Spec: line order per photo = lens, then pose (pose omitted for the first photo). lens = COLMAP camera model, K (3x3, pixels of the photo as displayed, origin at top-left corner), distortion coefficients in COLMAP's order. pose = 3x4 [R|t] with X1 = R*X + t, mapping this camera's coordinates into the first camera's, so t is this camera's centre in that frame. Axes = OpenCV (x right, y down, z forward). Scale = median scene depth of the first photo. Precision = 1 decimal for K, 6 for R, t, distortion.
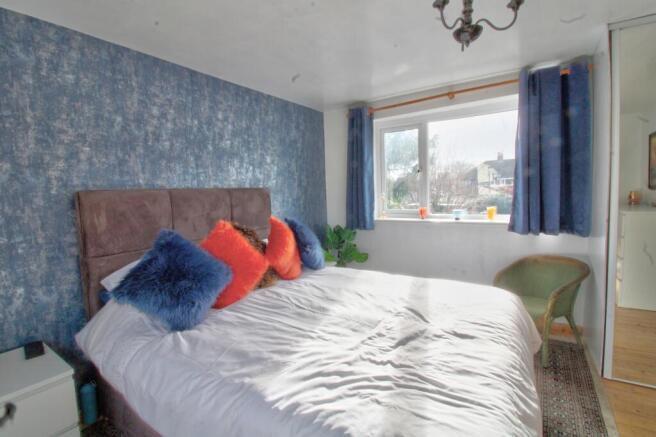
lens RADIAL K [[298.6, 0, 333.8], [0, 298.6, 208.0], [0, 0, 1]] dist [-0.016773, -0.001117]
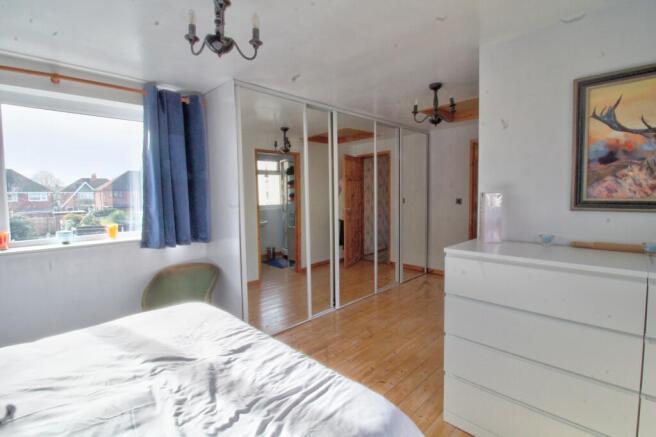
lens RADIAL K [[298.6, 0, 333.8], [0, 298.6, 208.0], [0, 0, 1]] dist [-0.016773, -0.001117]
pose [[0.215418, -0.012624, 0.976440, -0.444789], [0.067219, 0.997736, -0.001930, -0.012923], [-0.974206, 0.066051, 0.215779, 0.450781]]
